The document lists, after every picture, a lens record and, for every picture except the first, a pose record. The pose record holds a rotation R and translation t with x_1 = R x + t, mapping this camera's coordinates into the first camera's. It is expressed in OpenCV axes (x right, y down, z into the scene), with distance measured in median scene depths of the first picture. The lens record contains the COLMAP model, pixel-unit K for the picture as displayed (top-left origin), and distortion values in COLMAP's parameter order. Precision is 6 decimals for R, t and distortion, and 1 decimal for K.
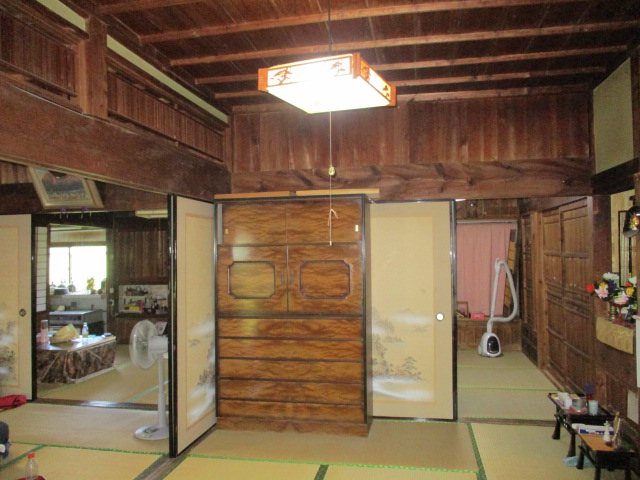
lens RADIAL K [[535.8, 0, 319.5], [0, 535.8, 238.4], [0, 0, 1]] dist [-0.036724, 0.014510]
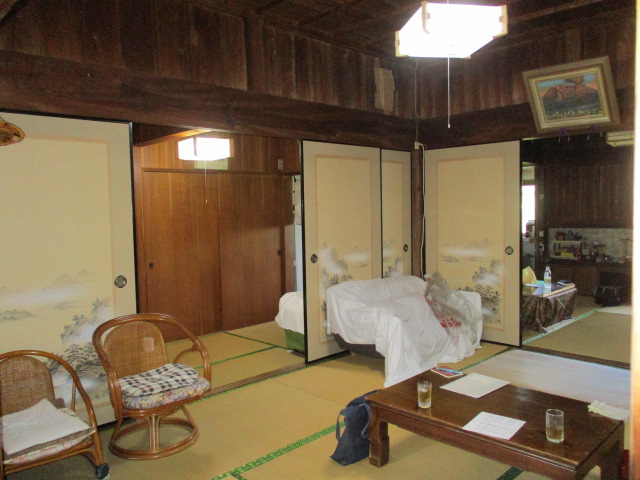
lens RADIAL K [[535.8, 0, 320.8], [0, 535.8, 240.7], [0, 0, 1]] dist [-0.036724, 0.014510]
pose [[0.826735, 0.033767, -0.561577, -0.191512], [0.019808, 0.995831, 0.089038, 0.021522], [0.562243, -0.084735, 0.822620, 0.042555]]
